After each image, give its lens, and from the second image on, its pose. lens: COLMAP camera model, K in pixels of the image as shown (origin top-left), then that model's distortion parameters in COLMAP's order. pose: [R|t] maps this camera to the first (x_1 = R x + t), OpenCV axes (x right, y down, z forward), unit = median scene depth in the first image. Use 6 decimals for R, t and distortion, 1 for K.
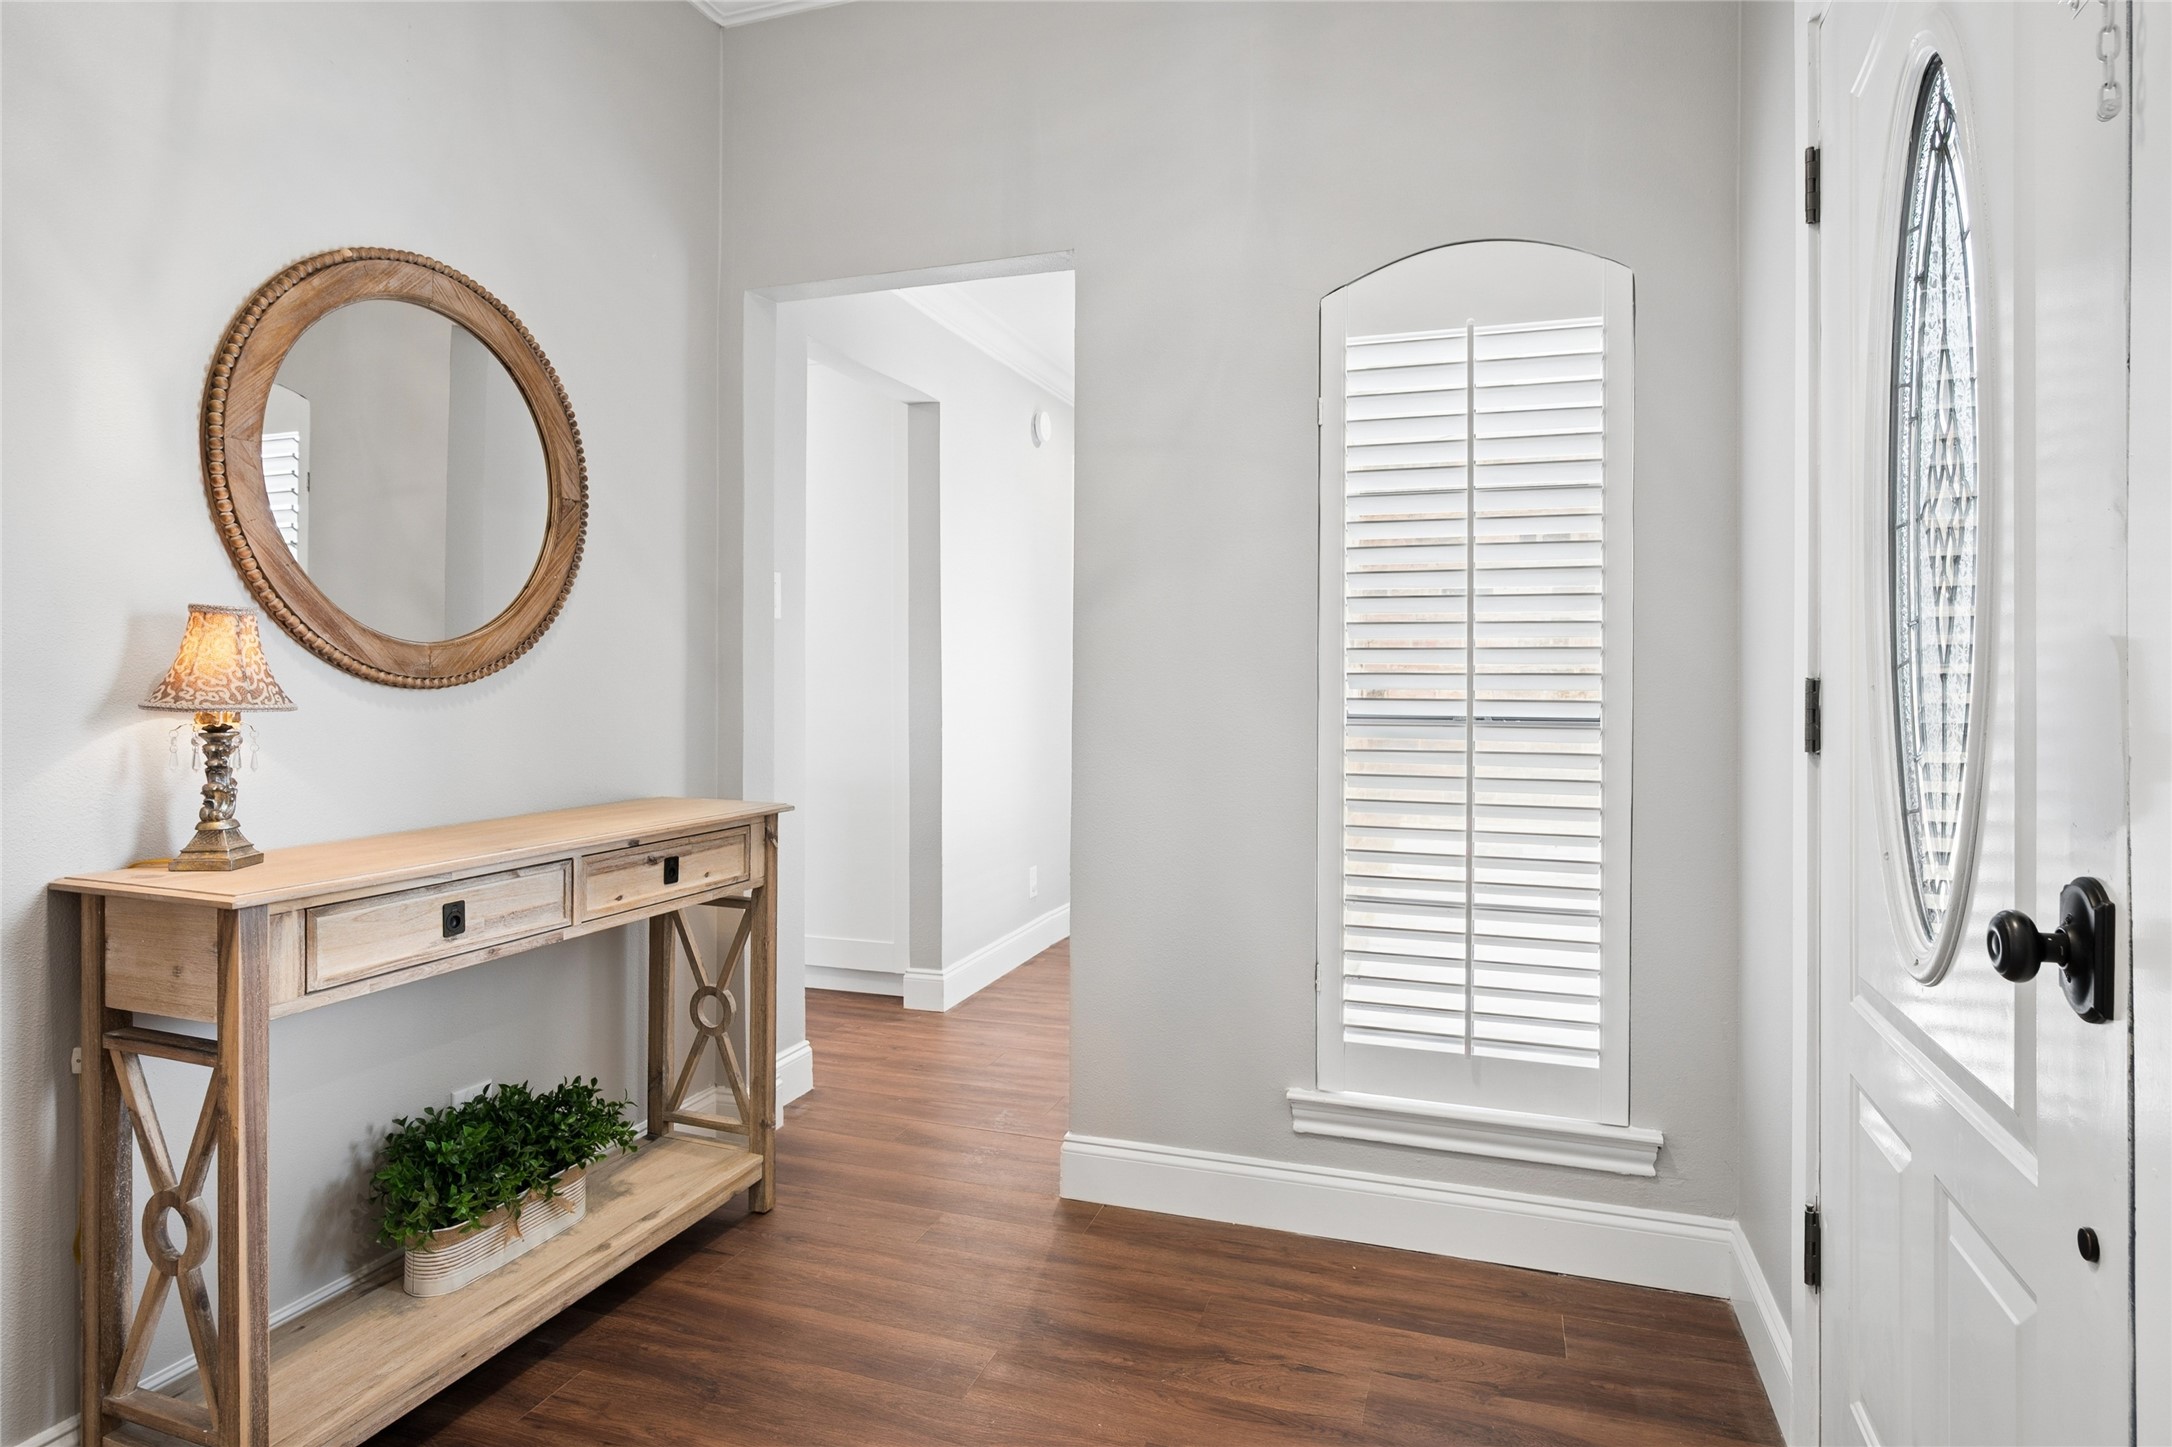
lens RADIAL K [[1193.4, 0, 1084.3], [0, 1193.4, 680.5], [0, 0, 1]] dist [-0.001134, -0.001644]
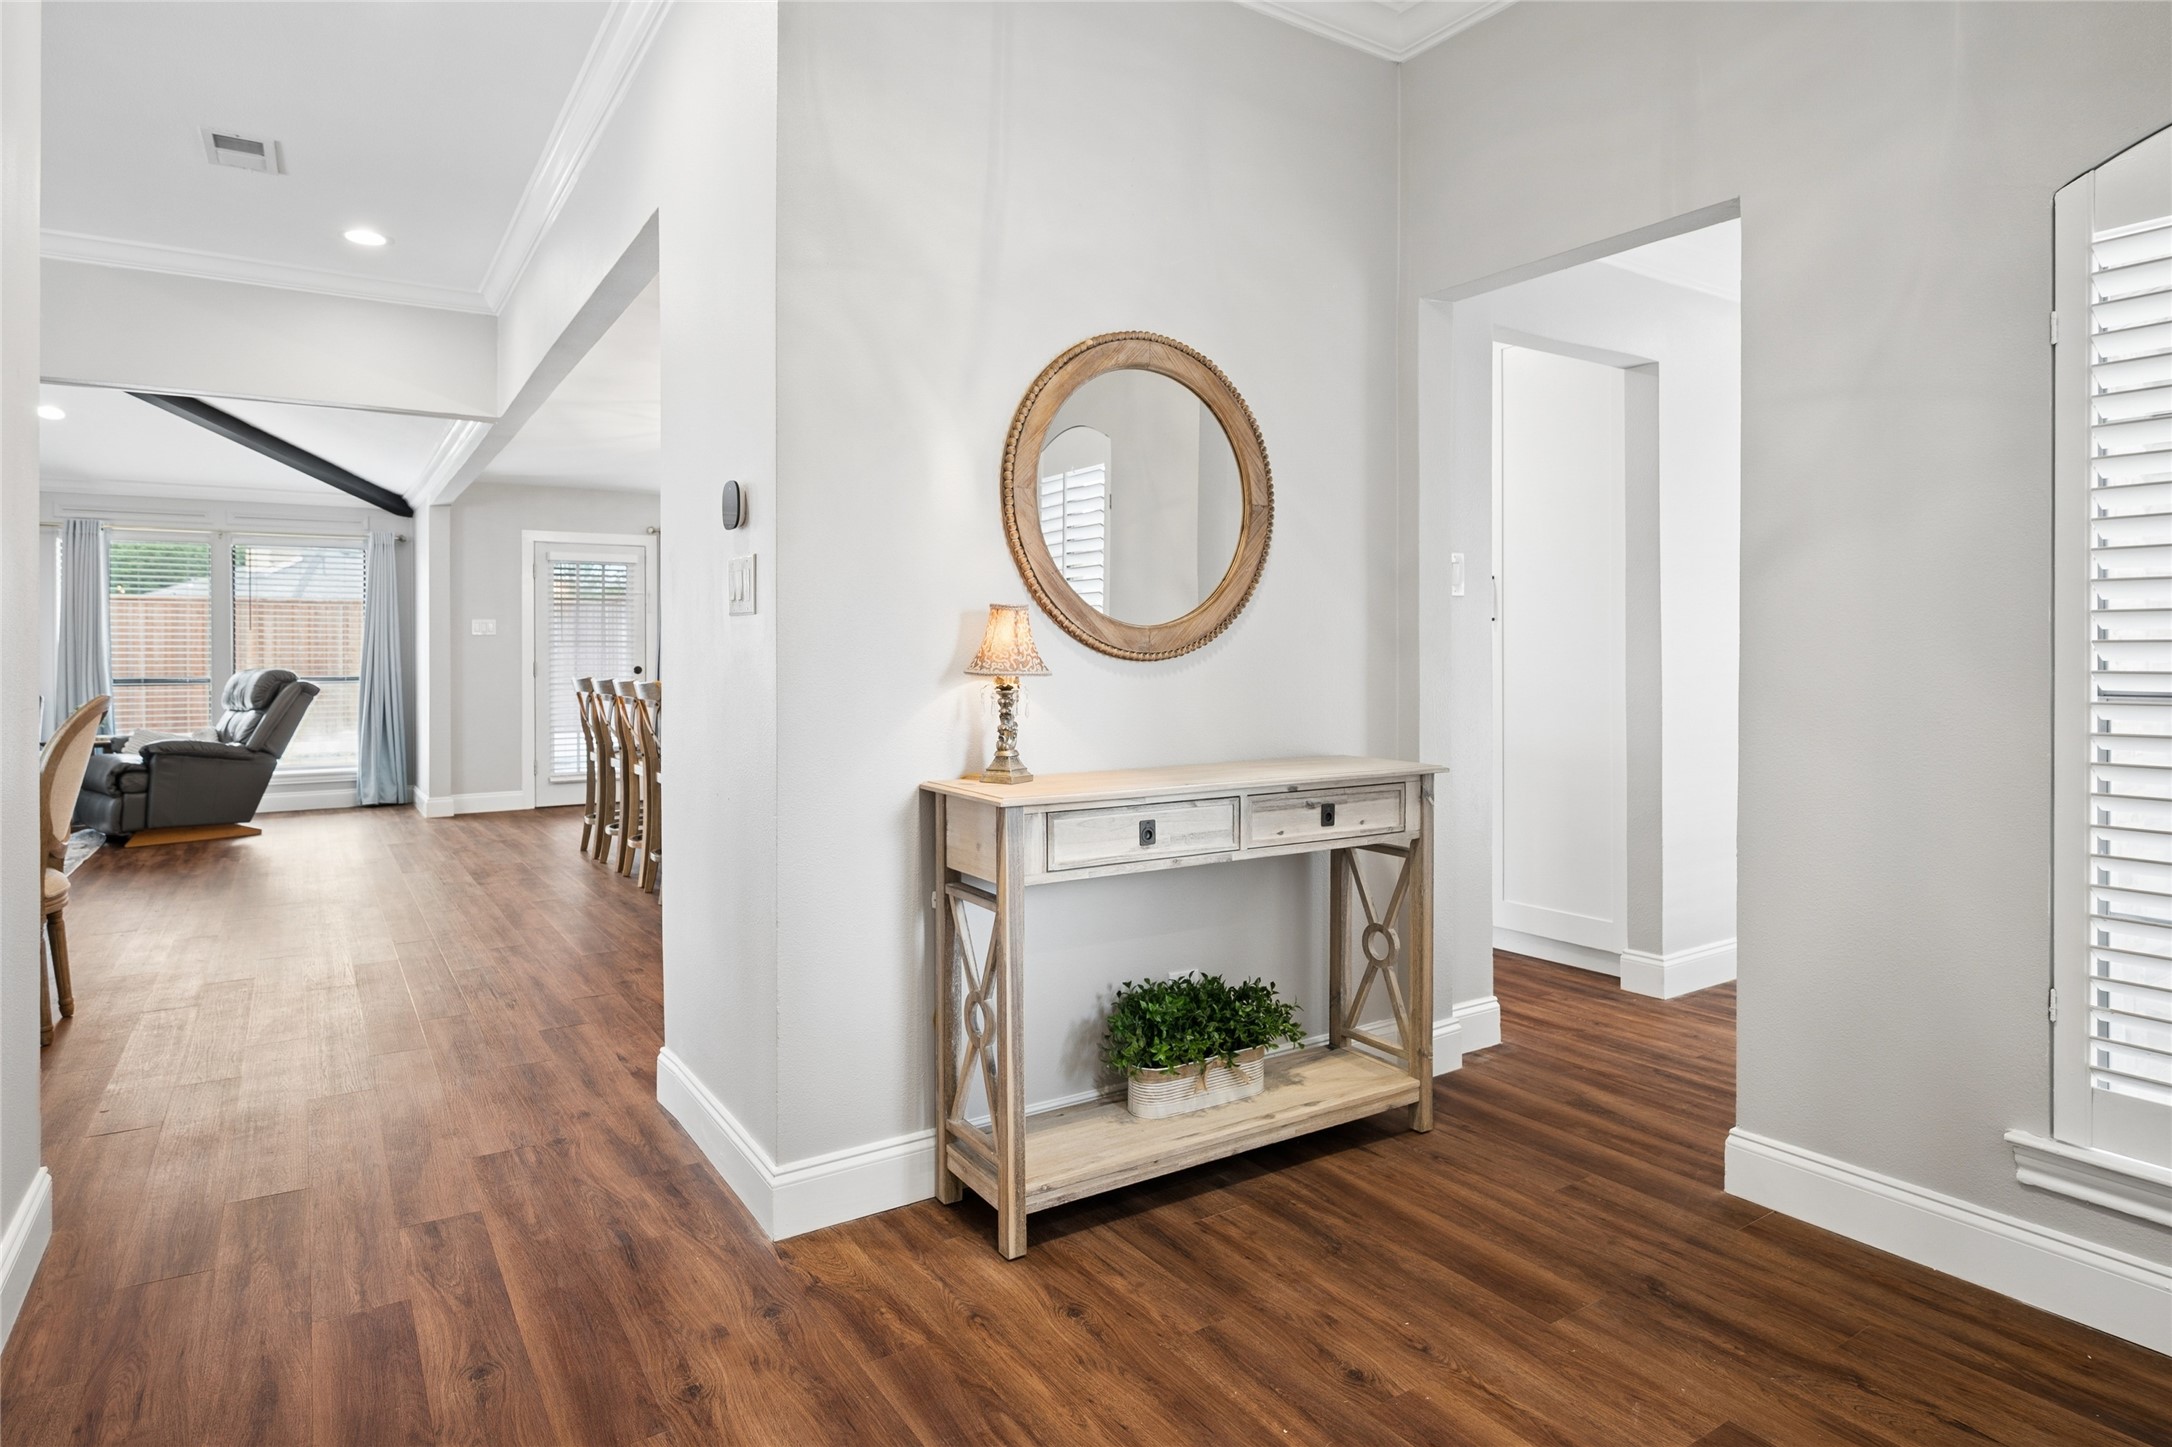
lens RADIAL K [[1219.4, 0, 1086.8], [0, 1219.4, 662.2], [0, 0, 1]] dist [-0.000298, 0.000635]
pose [[0.792945, -0.001896, -0.609291, 0.200631], [0.005169, 0.999980, 0.003615, 0.002882], [0.609272, -0.006016, 0.792939, -0.098870]]
